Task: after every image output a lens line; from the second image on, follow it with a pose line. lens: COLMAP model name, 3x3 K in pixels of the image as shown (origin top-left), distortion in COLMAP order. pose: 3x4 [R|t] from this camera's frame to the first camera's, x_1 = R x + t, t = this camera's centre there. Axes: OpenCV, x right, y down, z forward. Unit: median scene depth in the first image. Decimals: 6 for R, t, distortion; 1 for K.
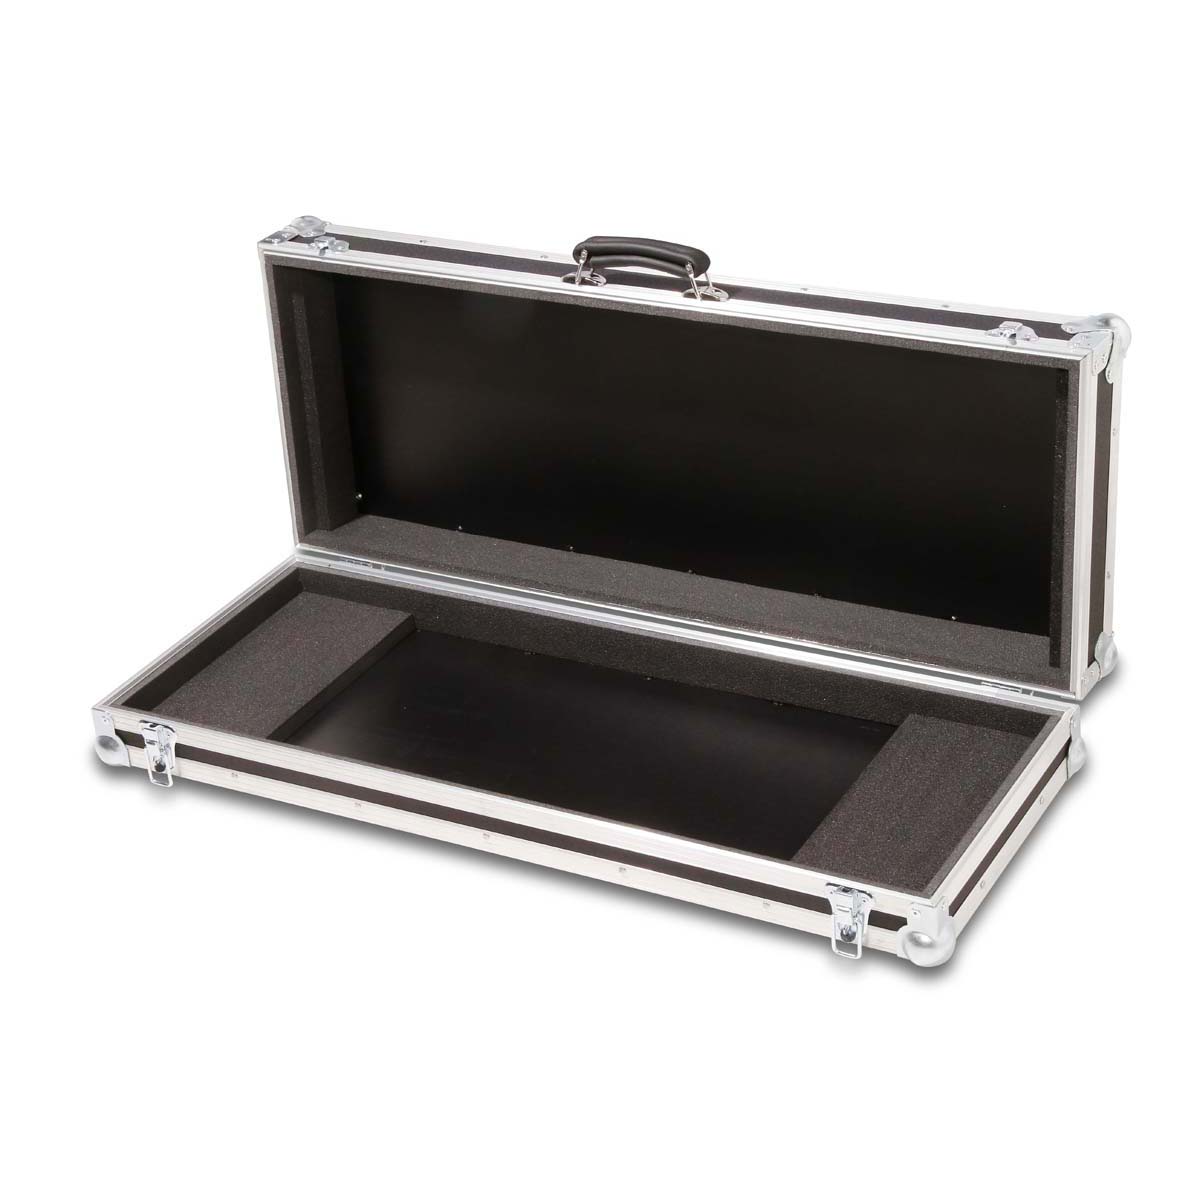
lens RADIAL K [[2629.5, 0, 600.0], [0, 2629.5, 600.0], [0, 0, 1]] dist [0.221845, -0.317392]
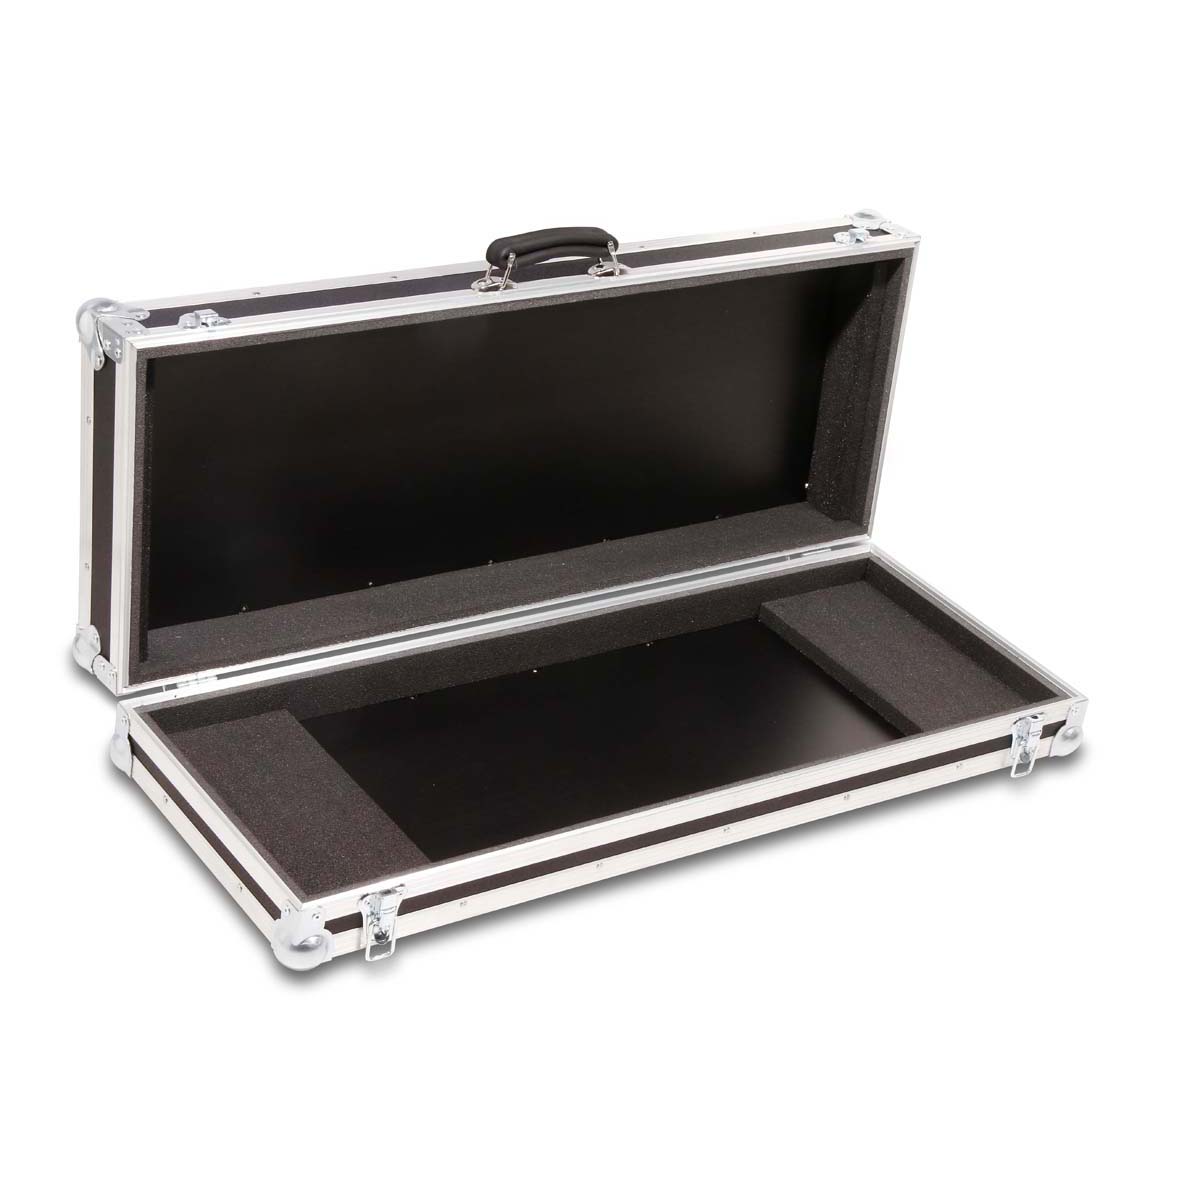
lens RADIAL K [[2629.5, 0, 600.0], [0, 2629.5, 600.0], [0, 0, 1]] dist [0.221845, -0.317392]
pose [[0.434497, -0.301023, 0.848880, -0.840978], [0.271965, 0.942350, 0.194964, -0.190308], [-0.858631, 0.146154, 0.491317, 0.509738]]
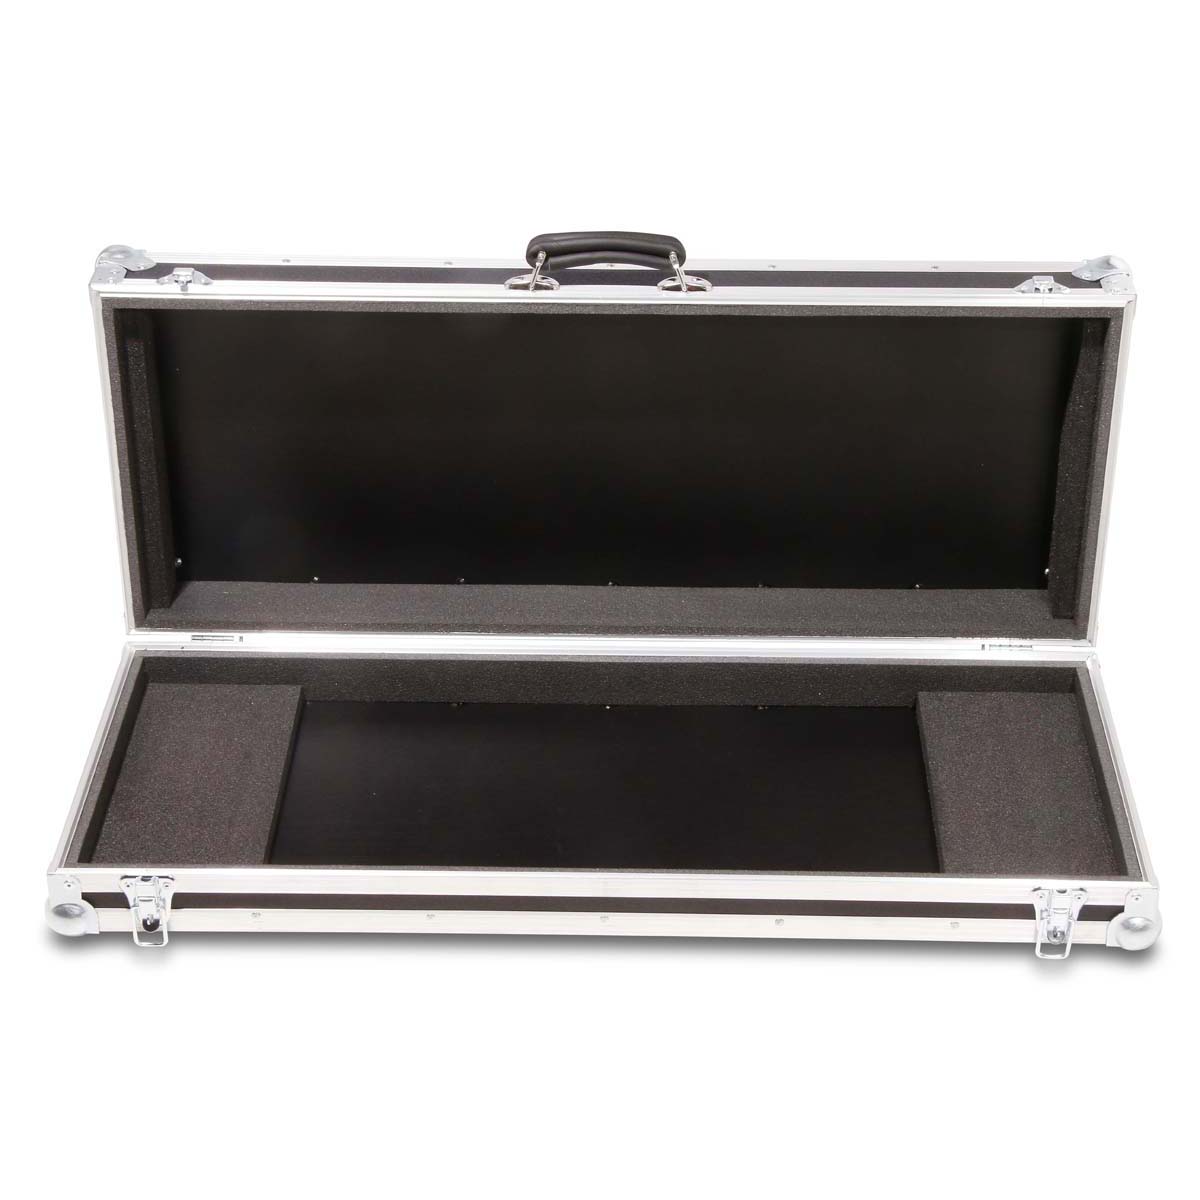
lens RADIAL K [[2581.1, 0, 603.5], [0, 2581.1, 563.9], [0, 0, 1]] dist [0.230816, -0.520685]
pose [[0.880980, -0.166005, 0.443076, -0.389516], [0.156807, 0.985947, 0.057615, -0.074494], [-0.446414, 0.018720, 0.894631, 0.204489]]
